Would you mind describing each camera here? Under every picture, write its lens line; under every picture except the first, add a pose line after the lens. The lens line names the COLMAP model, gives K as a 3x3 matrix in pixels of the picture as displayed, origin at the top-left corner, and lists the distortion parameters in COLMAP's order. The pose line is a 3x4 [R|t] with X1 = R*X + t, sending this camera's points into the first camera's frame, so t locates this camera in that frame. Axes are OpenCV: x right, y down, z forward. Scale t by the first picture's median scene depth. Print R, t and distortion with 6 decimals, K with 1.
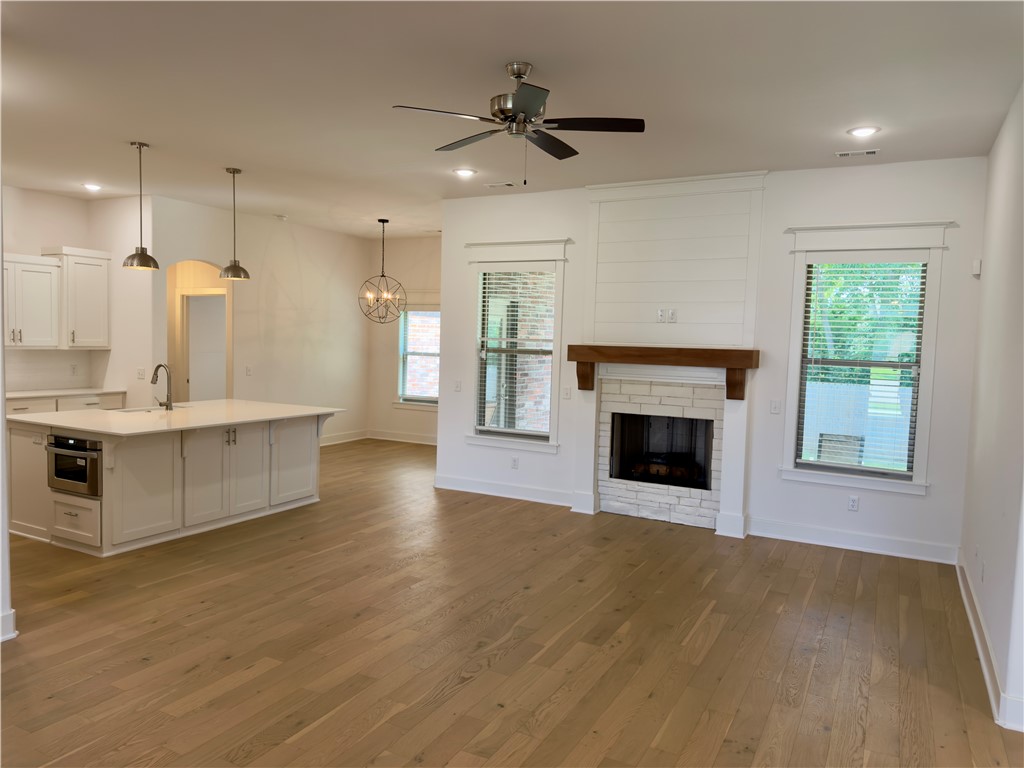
lens RADIAL K [[717.2, 0, 511.9], [0, 717.2, 385.3], [0, 0, 1]] dist [0.064975, -0.066955]
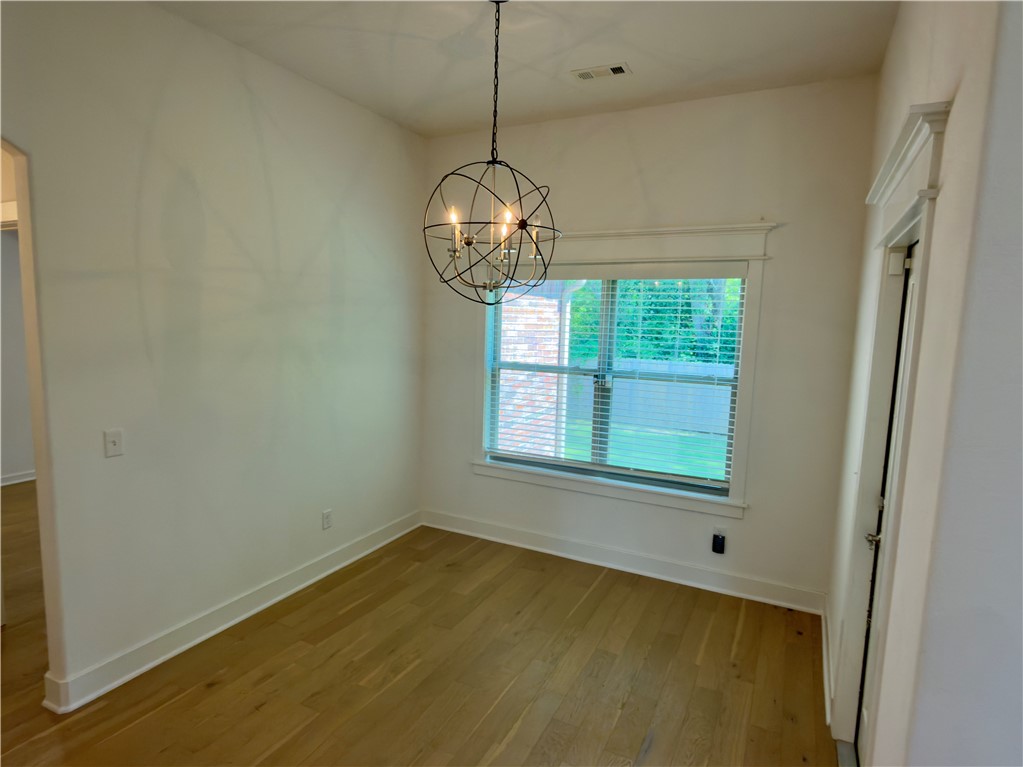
lens RADIAL K [[567.5, 0, 510.7], [0, 567.5, 388.6], [0, 0, 1]] dist [-0.000370, -0.000437]
pose [[0.999867, -0.000839, 0.016304, -0.257653], [-0.000149, 0.998167, 0.060527, -0.093330], [-0.016325, -0.060521, 0.998033, 1.072450]]
